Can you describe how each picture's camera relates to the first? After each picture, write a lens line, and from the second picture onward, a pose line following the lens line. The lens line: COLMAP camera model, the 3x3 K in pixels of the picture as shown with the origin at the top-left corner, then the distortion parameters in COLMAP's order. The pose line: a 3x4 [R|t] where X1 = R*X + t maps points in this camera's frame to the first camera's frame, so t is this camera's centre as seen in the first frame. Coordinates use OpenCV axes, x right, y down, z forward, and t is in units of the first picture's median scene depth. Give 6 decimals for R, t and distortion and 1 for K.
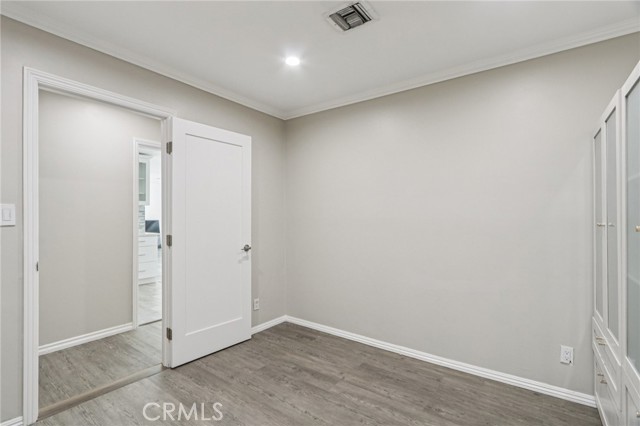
lens RADIAL K [[302.1, 0, 309.3], [0, 302.1, 215.4], [0, 0, 1]] dist [-0.012567, 0.000126]
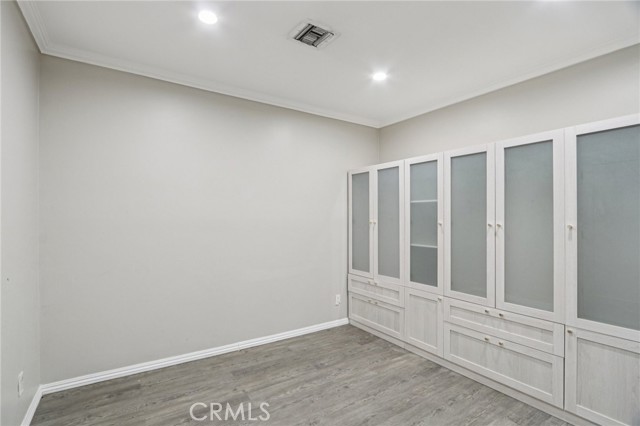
lens RADIAL K [[294.6, 0, 301.0], [0, 294.6, 215.8], [0, 0, 1]] dist [-0.003692, -0.000303]
pose [[0.359344, 0.012780, 0.933118, -0.638364], [-0.006124, 0.999917, -0.011336, 0.007689], [-0.933185, -0.001641, 0.359392, 0.480124]]
